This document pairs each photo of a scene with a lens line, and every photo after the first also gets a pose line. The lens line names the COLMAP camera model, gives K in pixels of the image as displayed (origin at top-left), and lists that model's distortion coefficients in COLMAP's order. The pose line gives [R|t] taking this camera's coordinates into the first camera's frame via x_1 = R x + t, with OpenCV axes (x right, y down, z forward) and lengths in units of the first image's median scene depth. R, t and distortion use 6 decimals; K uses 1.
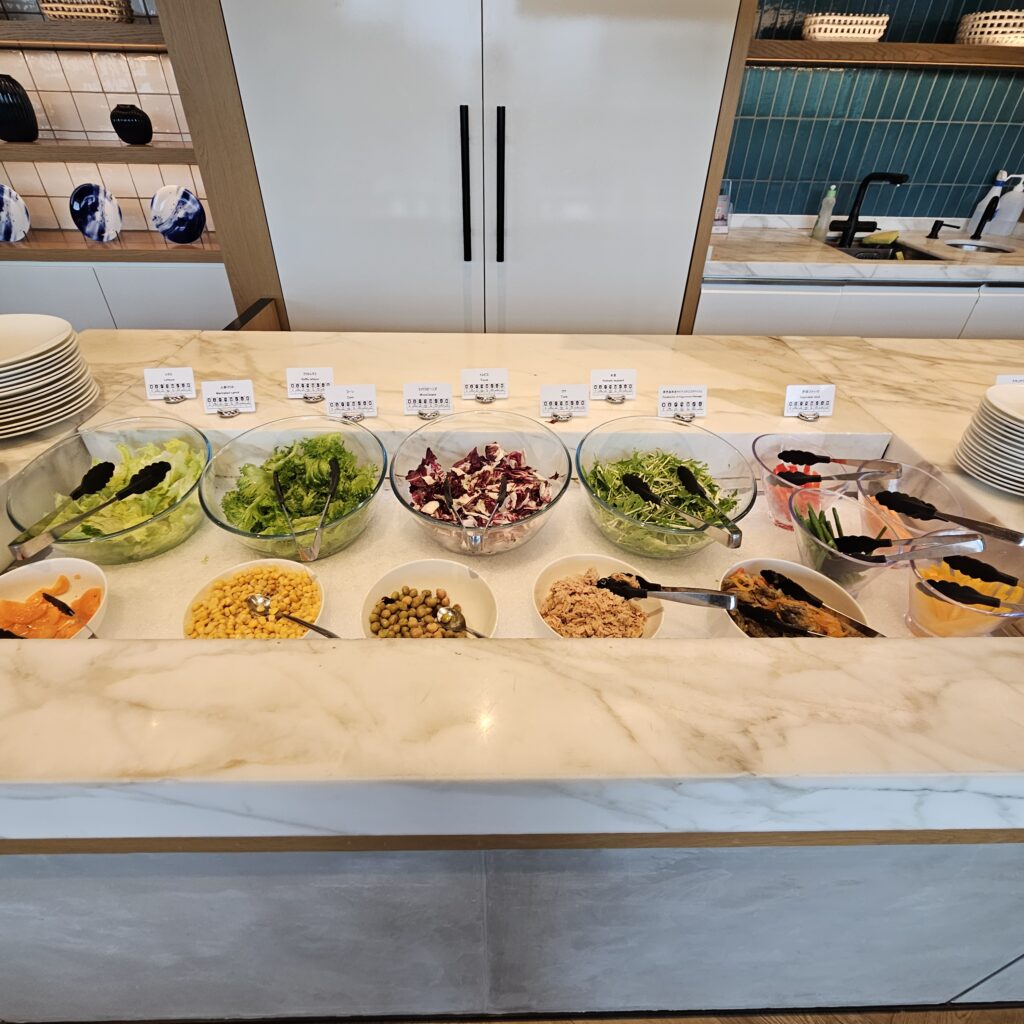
lens RADIAL K [[556.8, 0, 513.1], [0, 556.8, 511.3], [0, 0, 1]] dist [-0.003336, -0.000556]
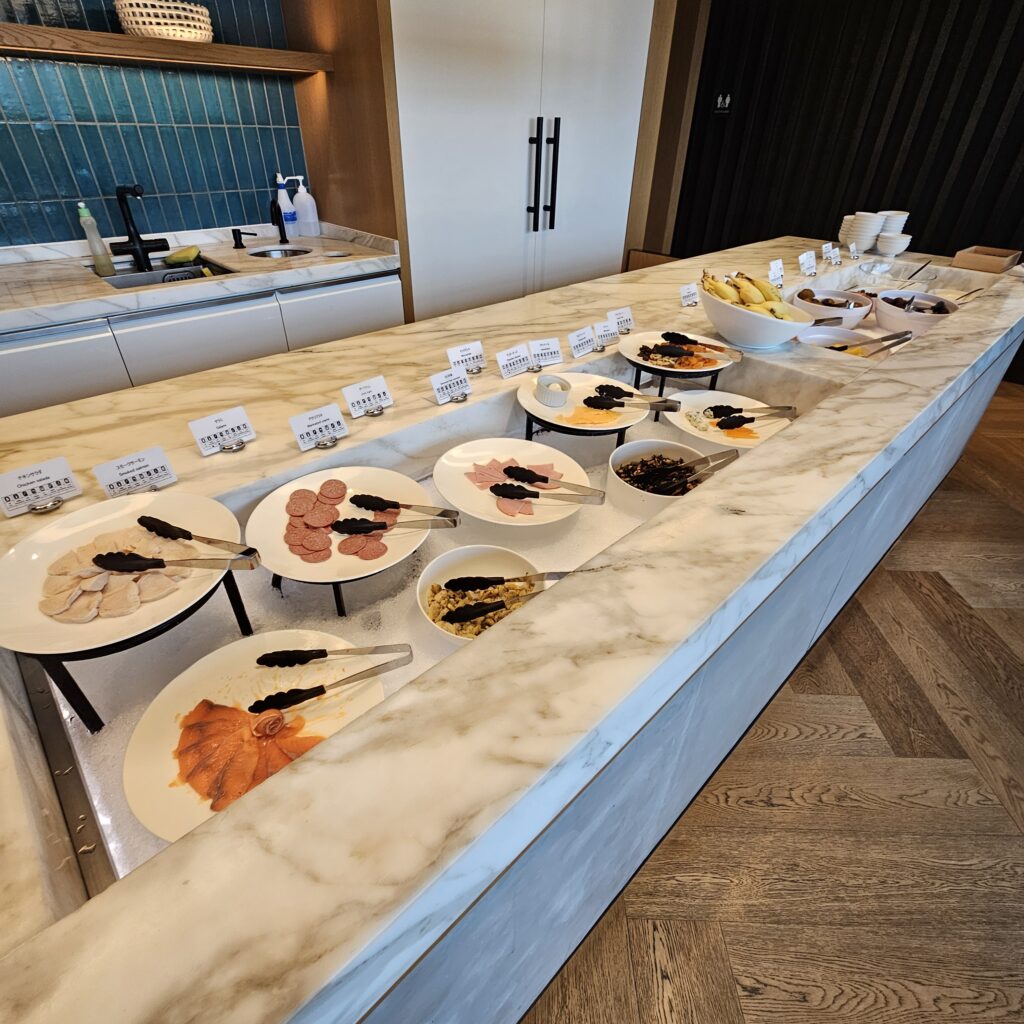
lens RADIAL K [[556.8, 0, 511.6], [0, 556.8, 512.3], [0, 0, 1]] dist [-0.003336, -0.000556]
pose [[0.788009, -0.360124, 0.499352, 0.490919], [0.363718, 0.926717, 0.094361, 0.001254], [-0.496740, 0.107266, 0.861245, 0.008143]]
